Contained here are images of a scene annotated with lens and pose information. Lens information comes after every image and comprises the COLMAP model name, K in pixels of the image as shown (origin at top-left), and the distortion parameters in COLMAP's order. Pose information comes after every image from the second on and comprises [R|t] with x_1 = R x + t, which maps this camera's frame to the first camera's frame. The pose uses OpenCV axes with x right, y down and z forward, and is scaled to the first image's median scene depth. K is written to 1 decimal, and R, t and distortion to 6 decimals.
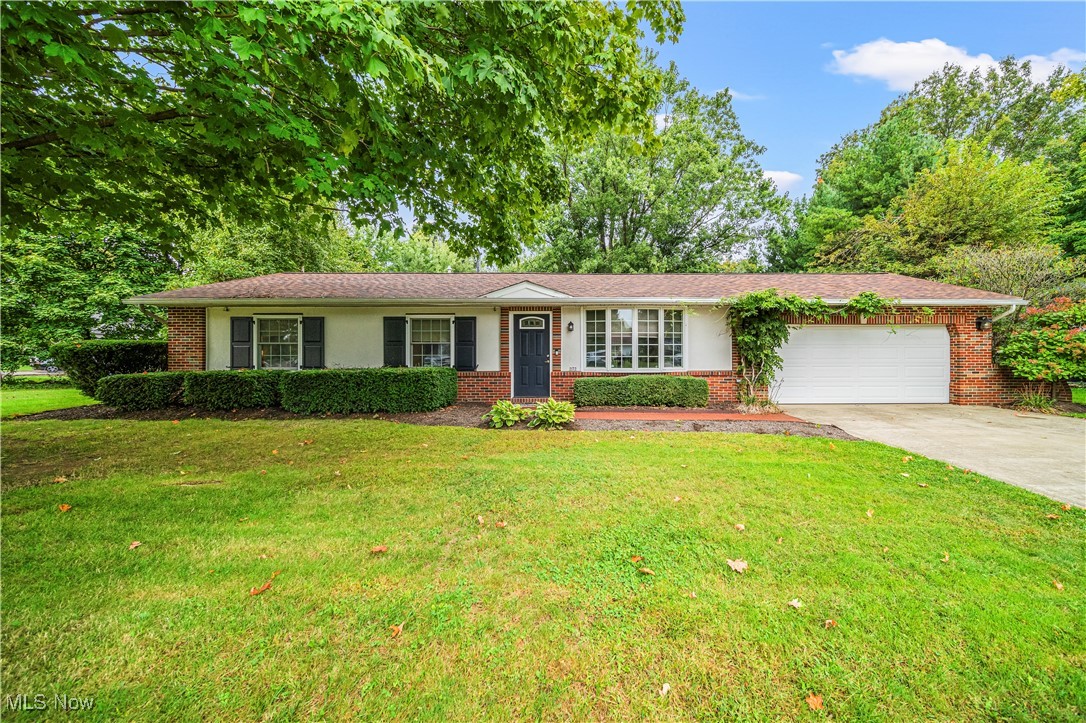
lens RADIAL K [[381.3, 0, 544.5], [0, 381.3, 356.2], [0, 0, 1]] dist [0.002220, -0.001749]
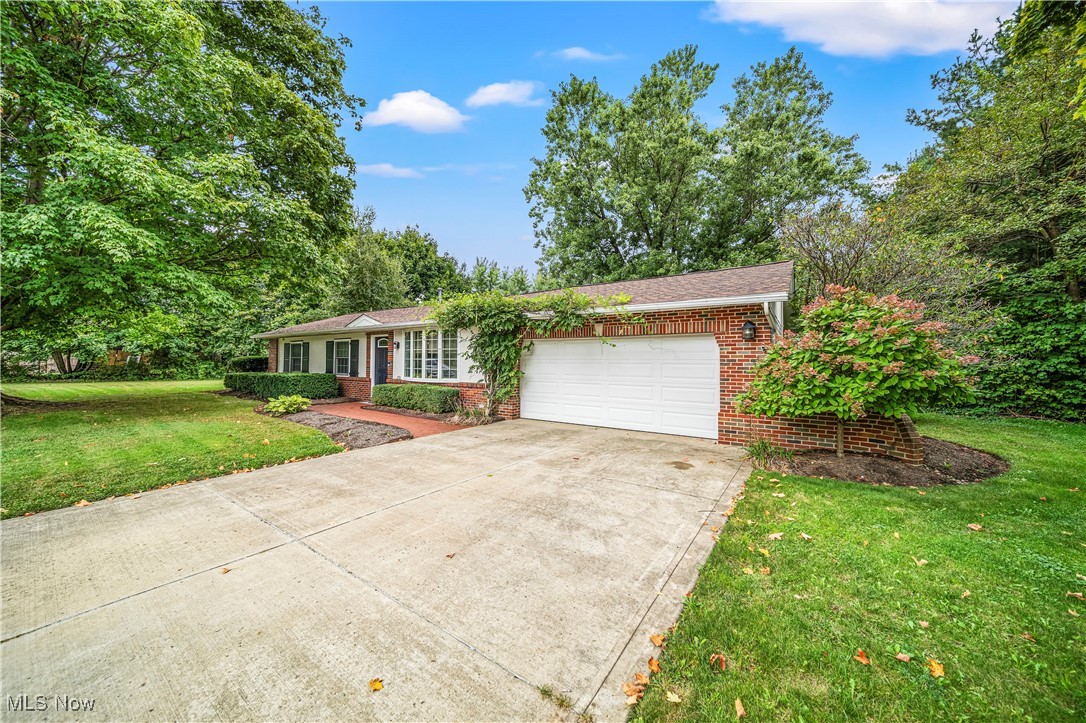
lens RADIAL K [[381.3, 0, 540.3], [0, 381.3, 361.8], [0, 0, 1]] dist [0.002220, -0.001749]
pose [[0.830500, 0.007111, -0.556973, 1.199100], [-0.018932, 0.999701, -0.015466, -0.009685], [0.556696, 0.023389, 0.830387, 0.188462]]
